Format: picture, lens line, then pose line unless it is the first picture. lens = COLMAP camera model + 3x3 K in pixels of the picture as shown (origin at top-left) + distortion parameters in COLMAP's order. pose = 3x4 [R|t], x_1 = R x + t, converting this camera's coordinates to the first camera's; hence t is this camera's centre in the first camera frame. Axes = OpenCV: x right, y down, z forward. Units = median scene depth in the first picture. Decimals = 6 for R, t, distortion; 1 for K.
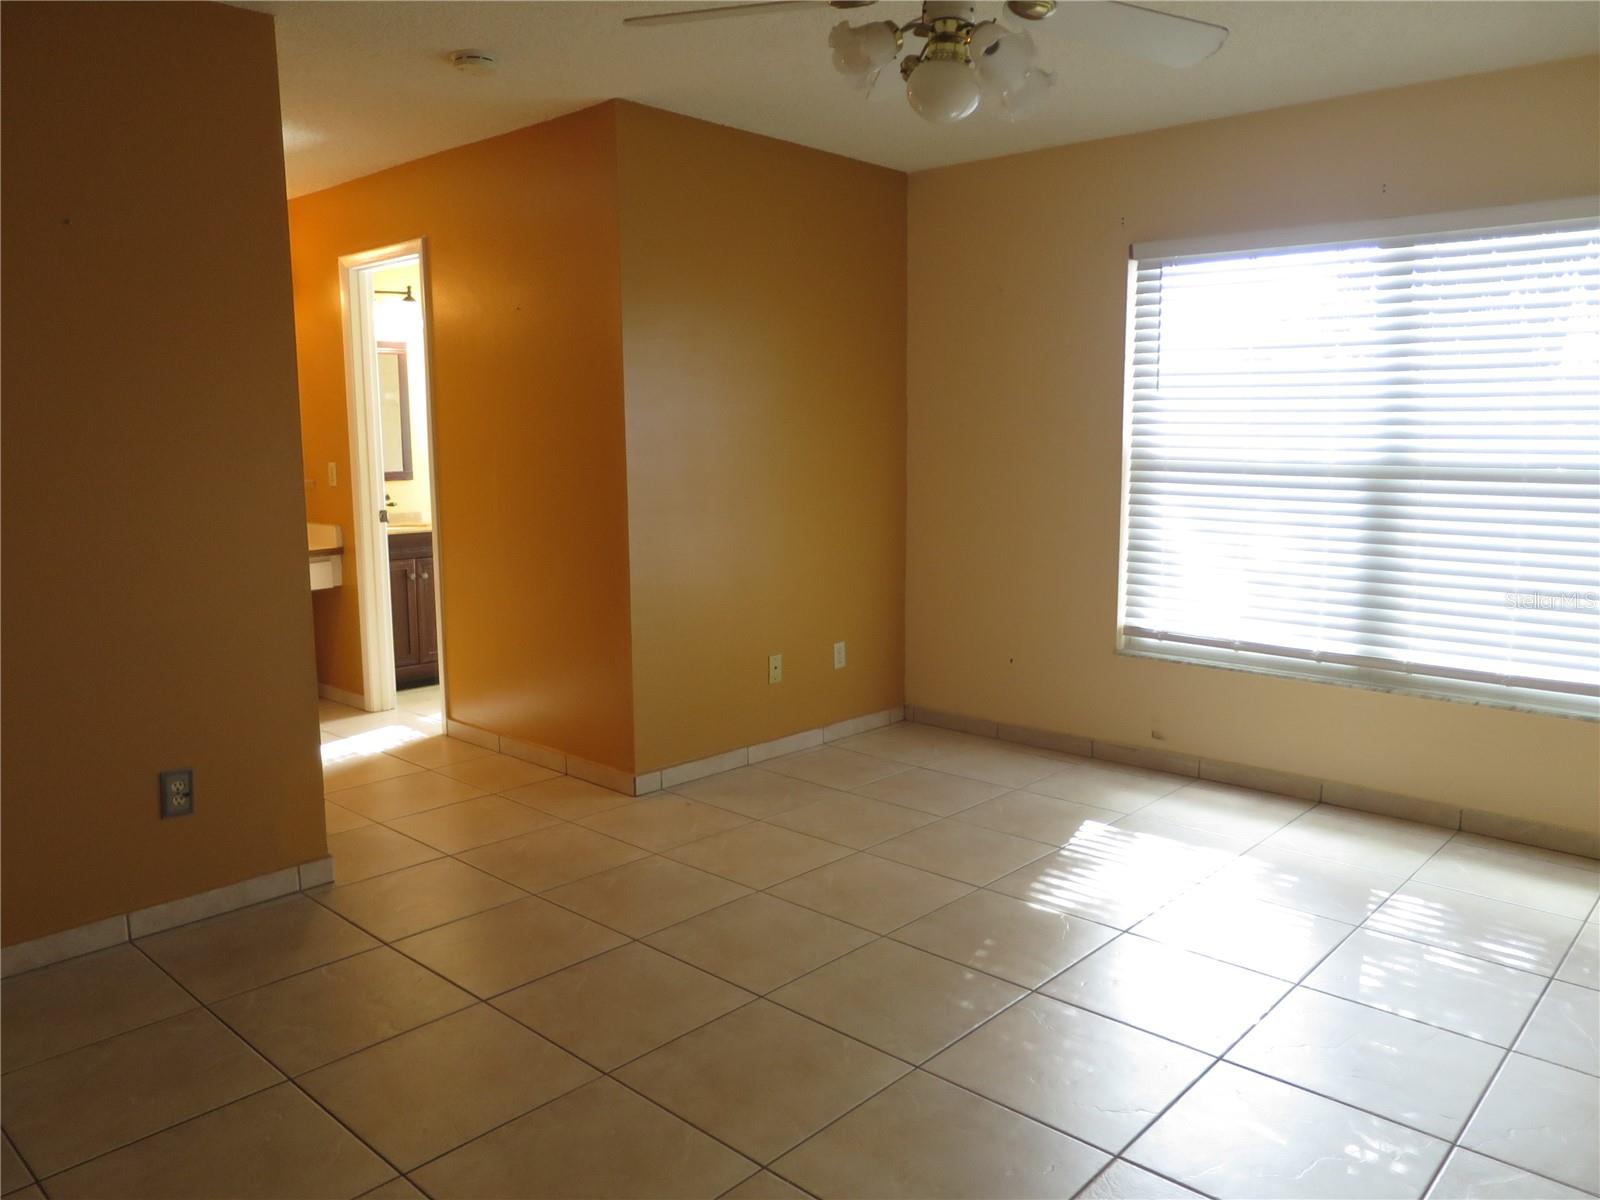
lens RADIAL K [[1170.1, 0, 797.0], [0, 1170.1, 601.3], [0, 0, 1]] dist [-0.030668, 0.002161]
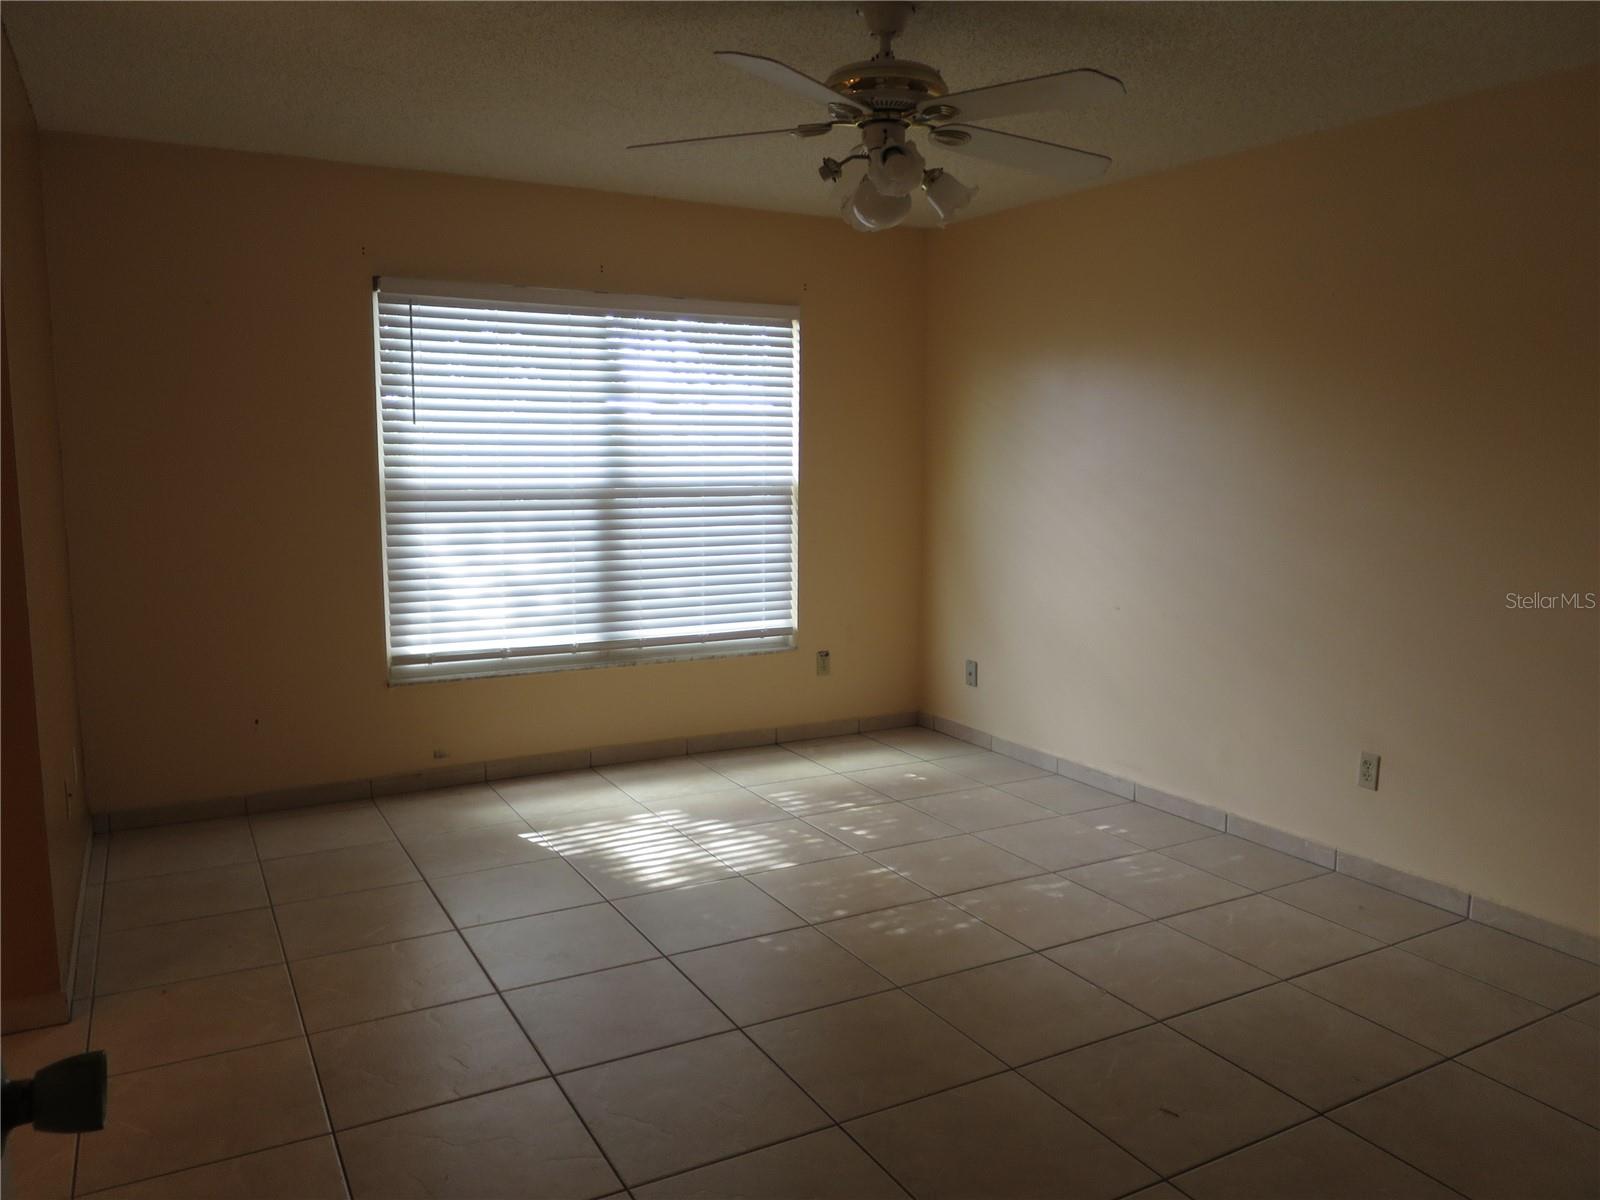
lens RADIAL K [[1170.1, 0, 797.0], [0, 1170.1, 601.3], [0, 0, 1]] dist [-0.030668, 0.002161]
pose [[0.317084, -0.114469, 0.941464, -0.617971], [0.134989, 0.988030, 0.074666, -0.060757], [-0.938742, 0.103412, 0.328740, 0.390930]]
